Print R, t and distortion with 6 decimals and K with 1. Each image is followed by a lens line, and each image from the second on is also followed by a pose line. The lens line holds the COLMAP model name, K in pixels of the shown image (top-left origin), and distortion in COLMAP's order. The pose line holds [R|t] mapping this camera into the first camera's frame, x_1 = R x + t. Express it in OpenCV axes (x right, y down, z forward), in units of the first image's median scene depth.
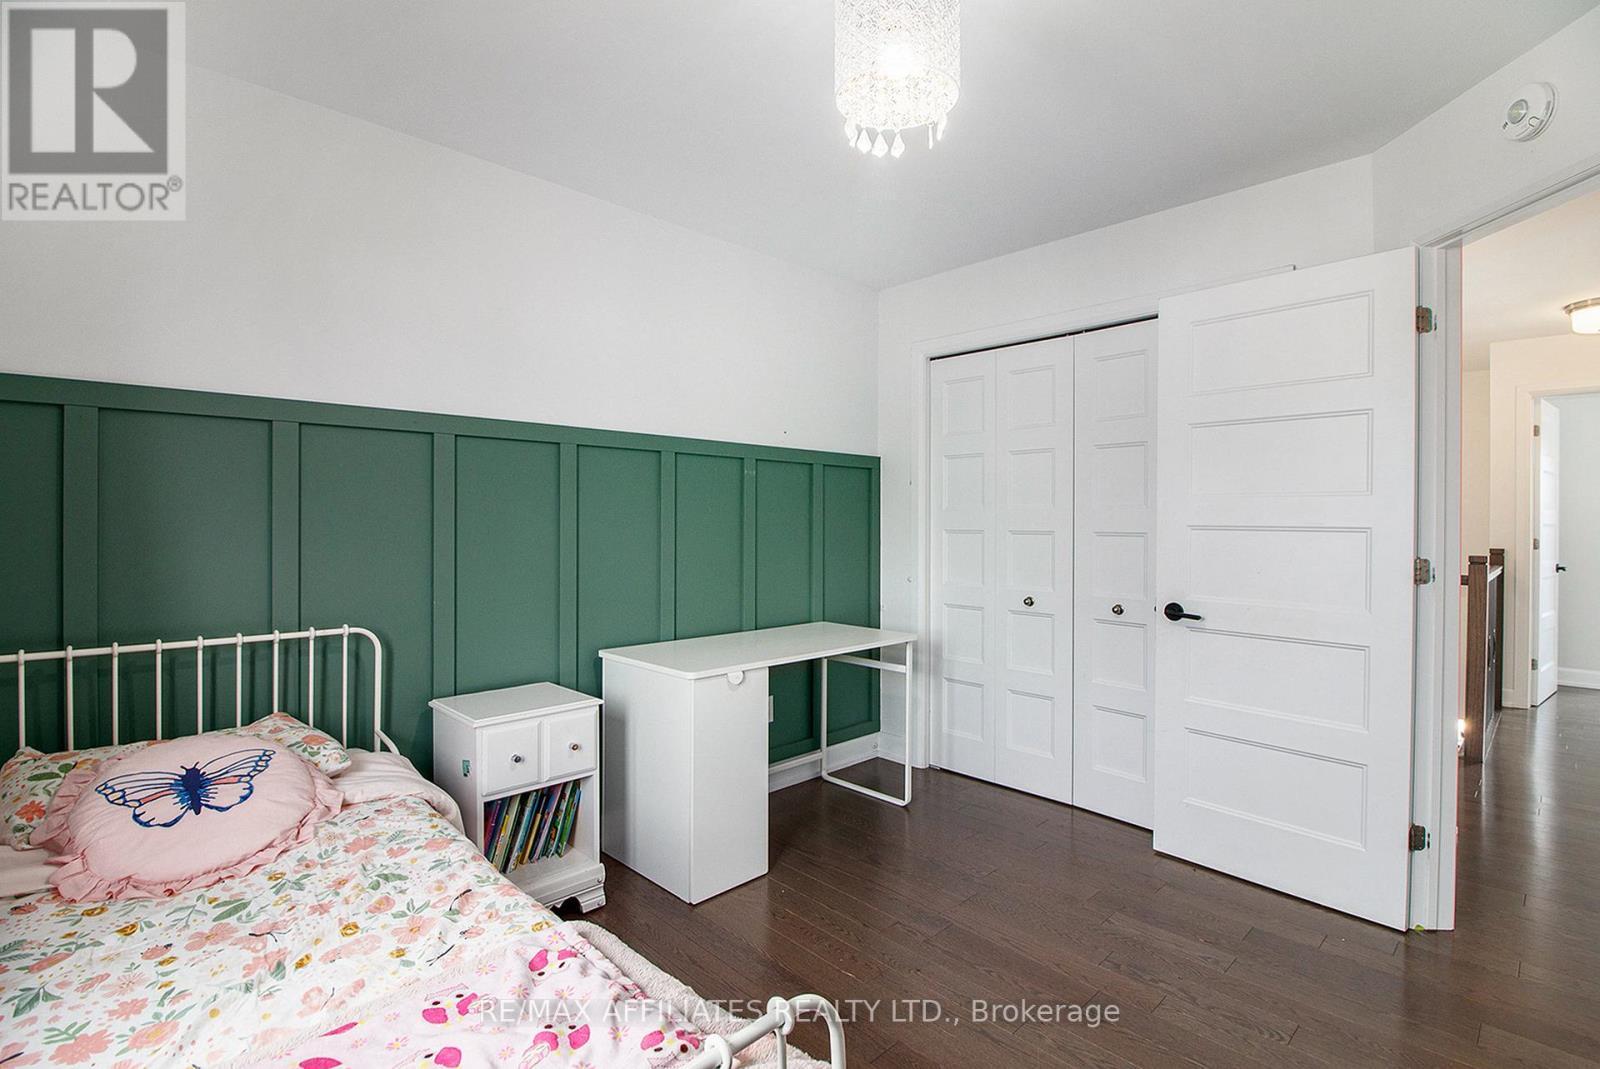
lens RADIAL K [[755.6, 0, 800.0], [0, 755.6, 534.5], [0, 0, 1]] dist [0.000641, -0.000093]
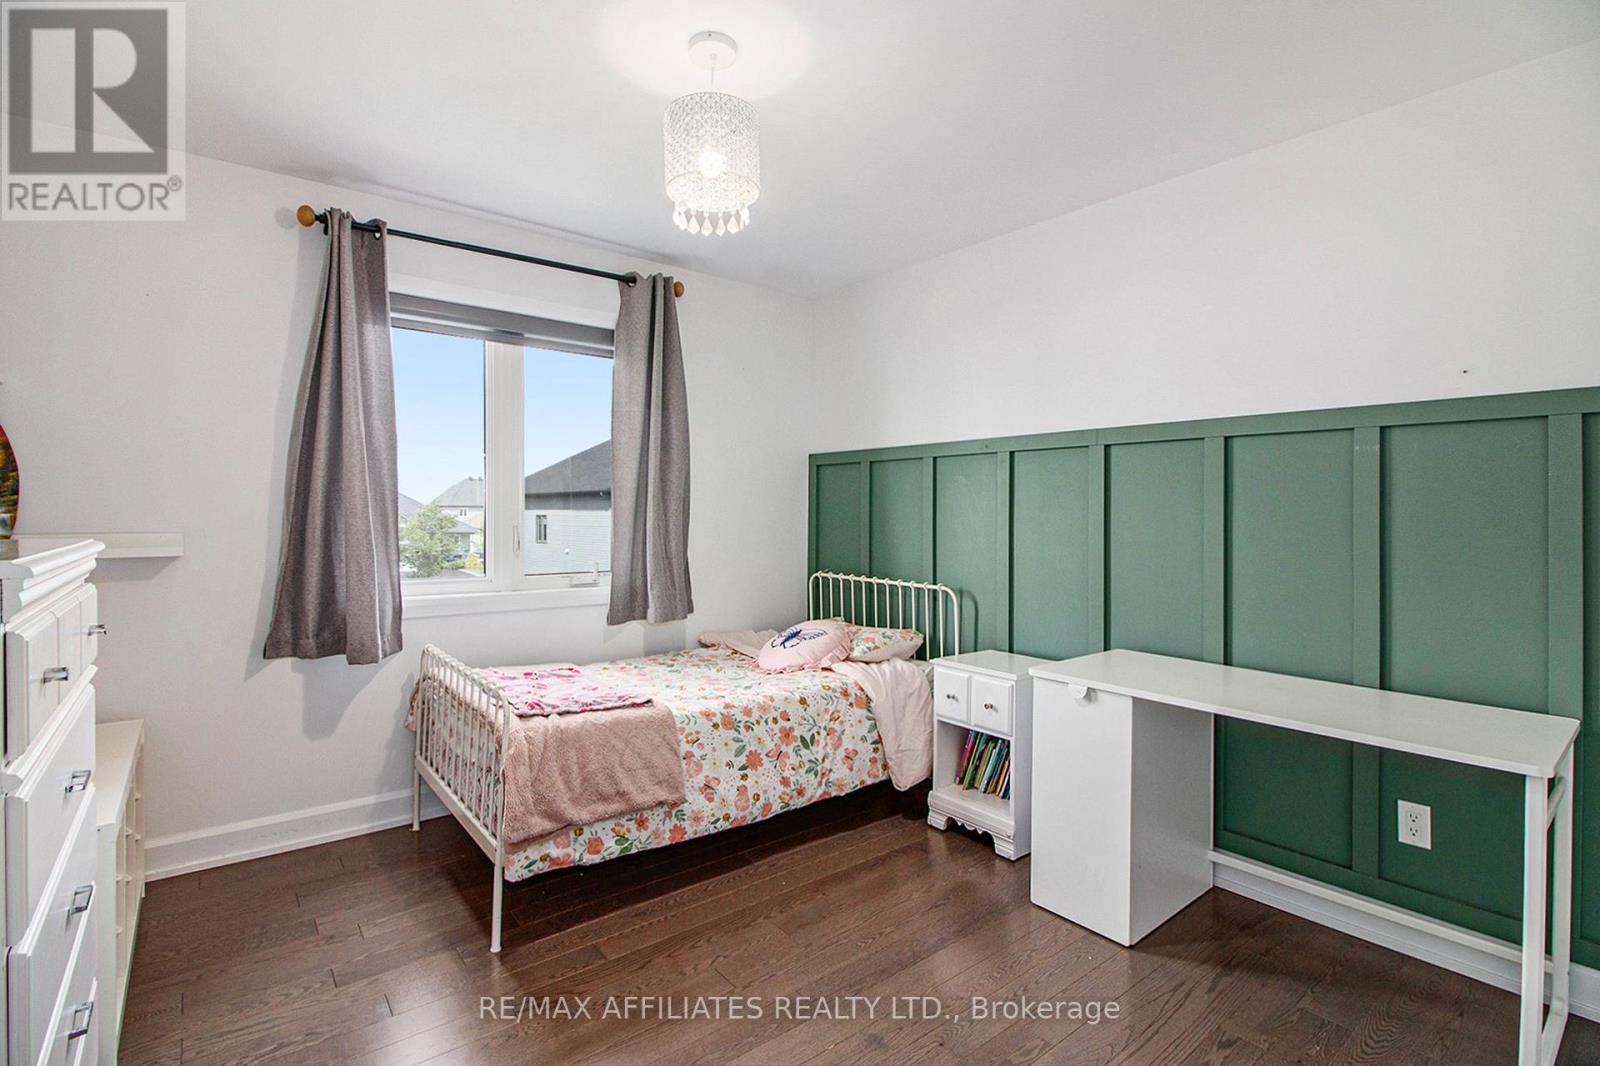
lens RADIAL K [[755.6, 0, 800.0], [0, 755.6, 533.0], [0, 0, 1]] dist [0.000641, -0.000093]
pose [[-0.112005, 0.019952, -0.993507, 0.969344], [-0.022500, 0.999491, 0.022609, -0.014046], [0.993453, 0.024886, -0.111499, 0.873551]]
